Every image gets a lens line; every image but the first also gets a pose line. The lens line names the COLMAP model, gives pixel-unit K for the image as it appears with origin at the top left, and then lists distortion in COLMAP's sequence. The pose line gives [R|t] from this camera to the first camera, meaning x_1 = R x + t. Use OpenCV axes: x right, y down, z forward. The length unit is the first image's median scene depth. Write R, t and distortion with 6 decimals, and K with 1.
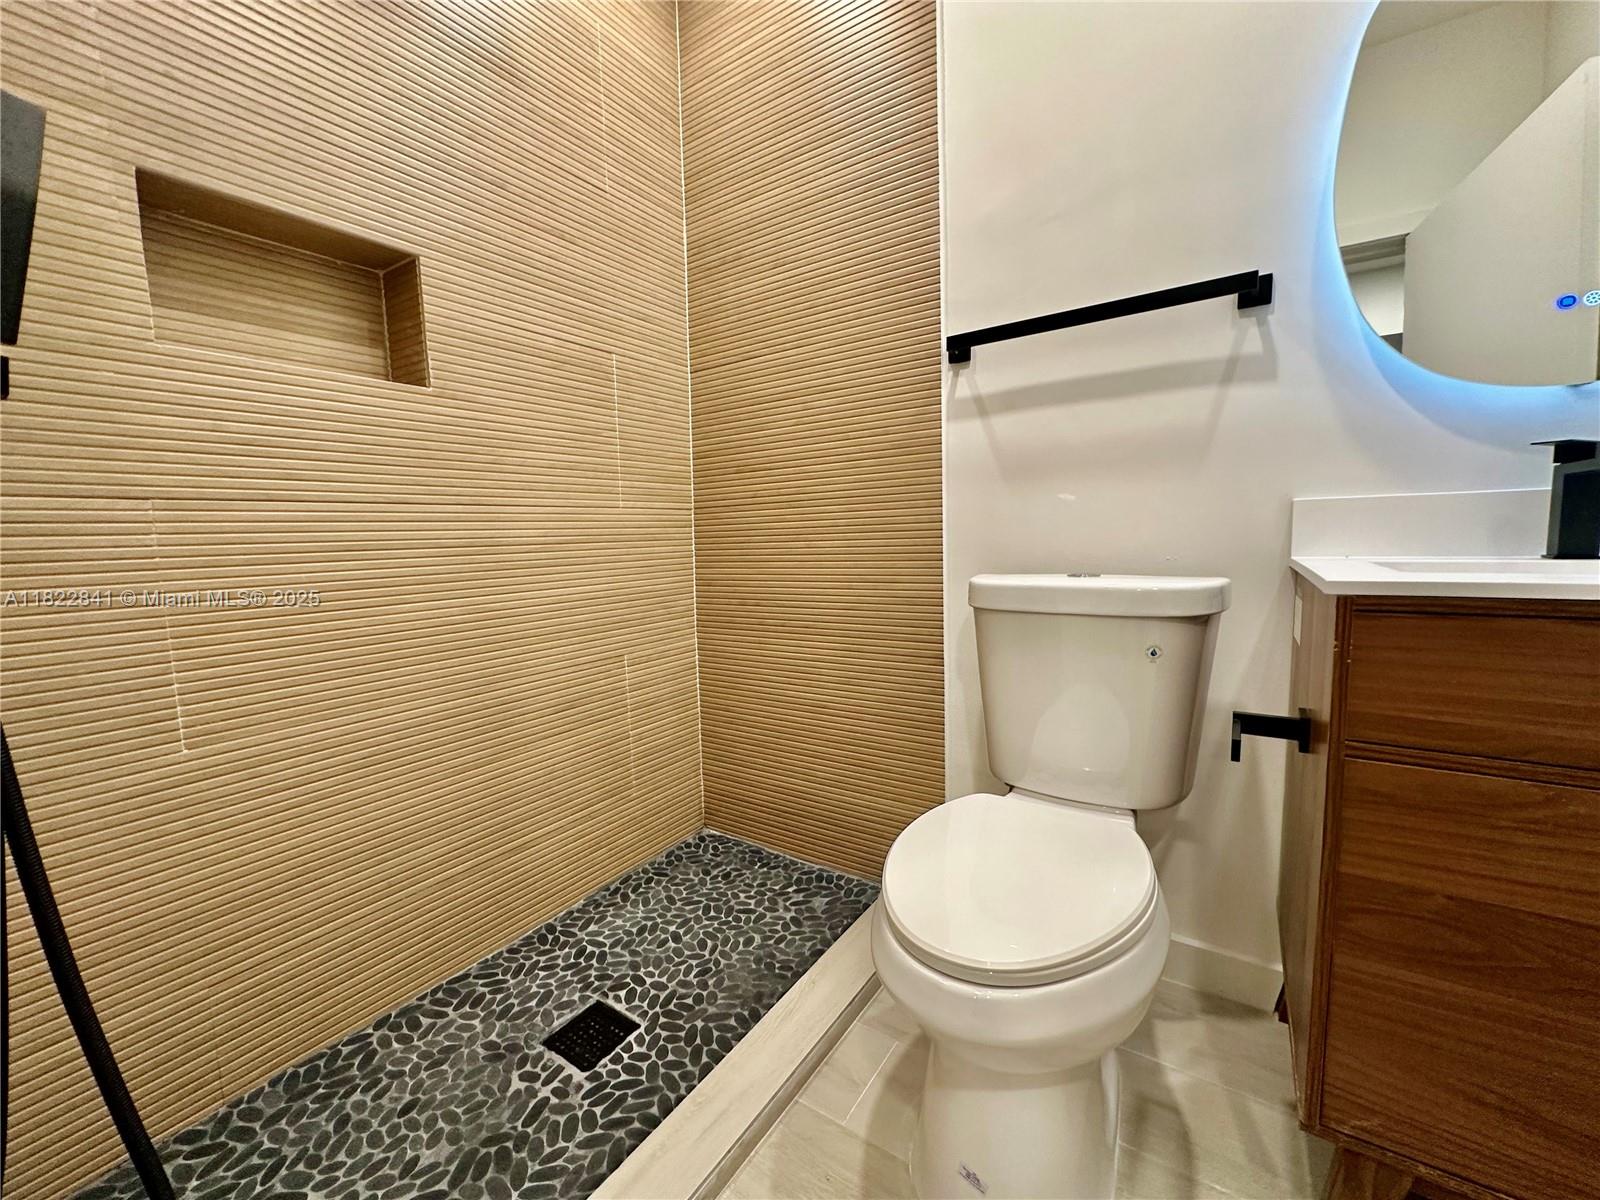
lens RADIAL K [[642.7, 0, 796.9], [0, 642.7, 598.5], [0, 0, 1]] dist [-0.005716, 0.001320]
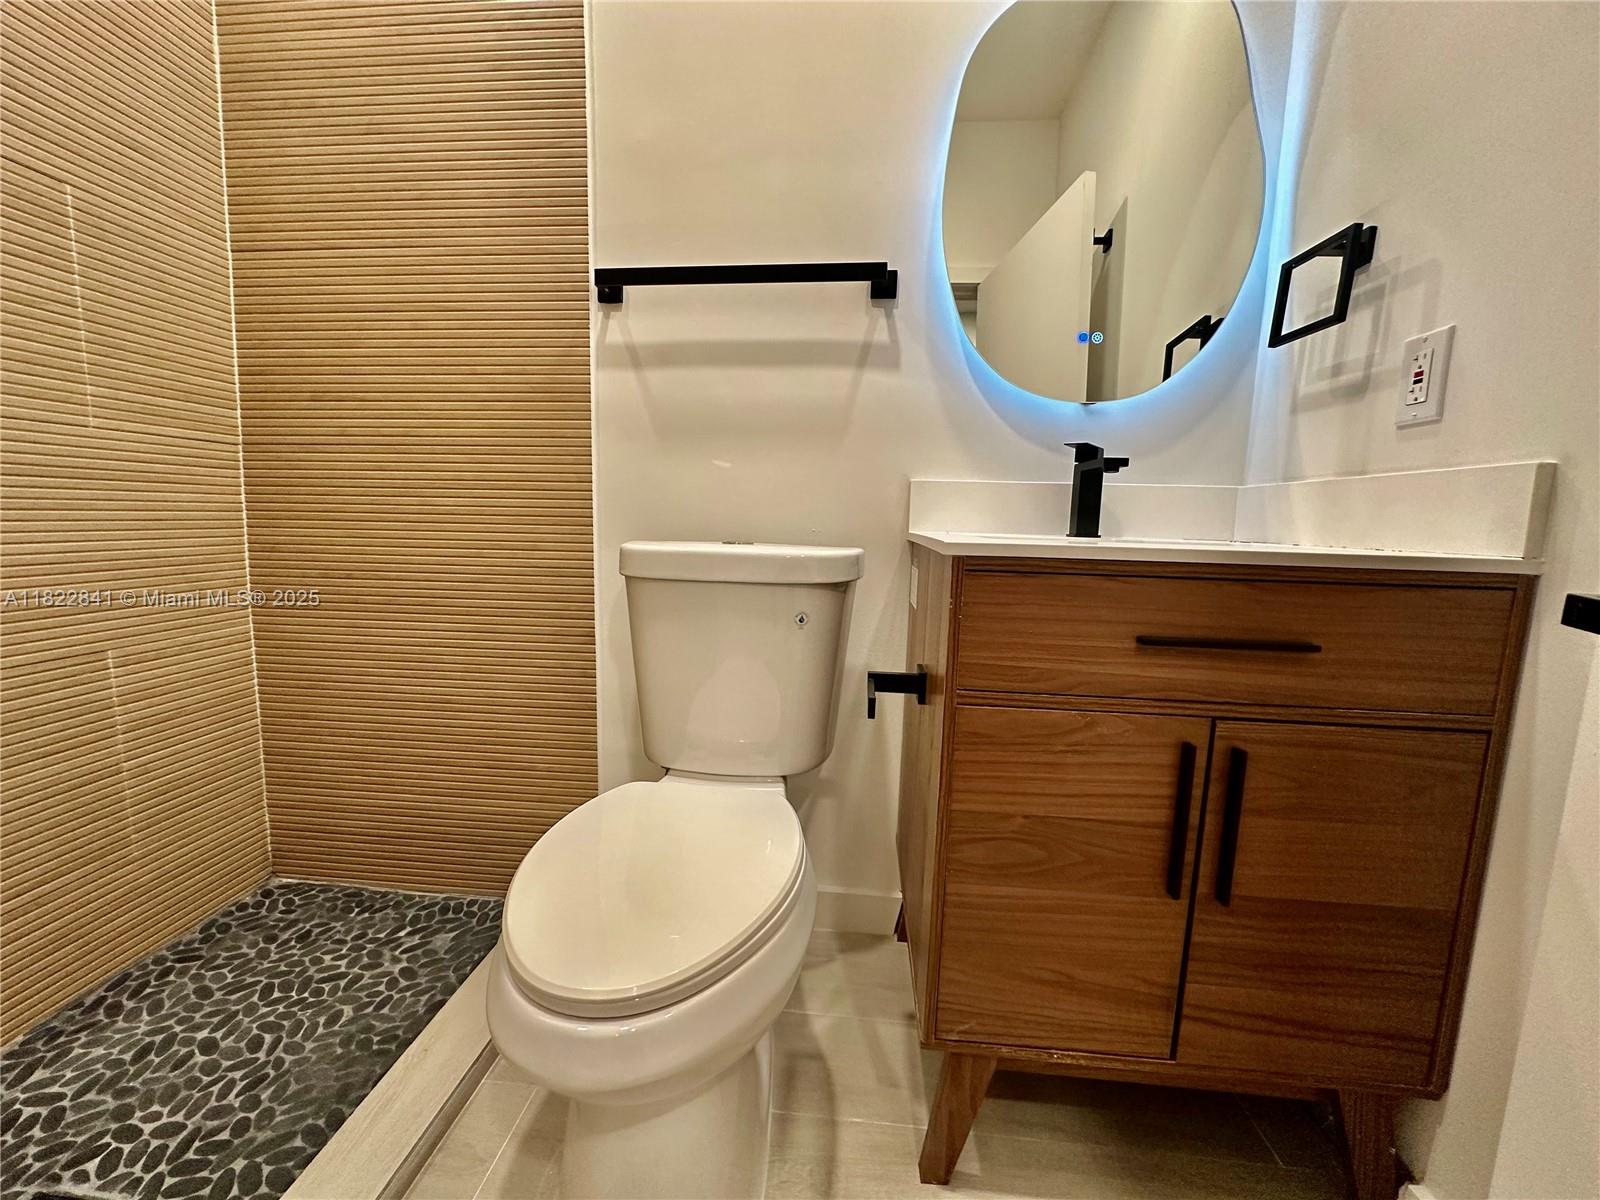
lens RADIAL K [[642.7, 0, 798.2], [0, 642.7, 599.1], [0, 0, 1]] dist [-0.005716, 0.001320]
pose [[0.873968, -0.012738, 0.485816, 0.049160], [-0.001145, 0.999600, 0.028269, 0.019567], [-0.485982, -0.025262, 0.873604, 0.096606]]
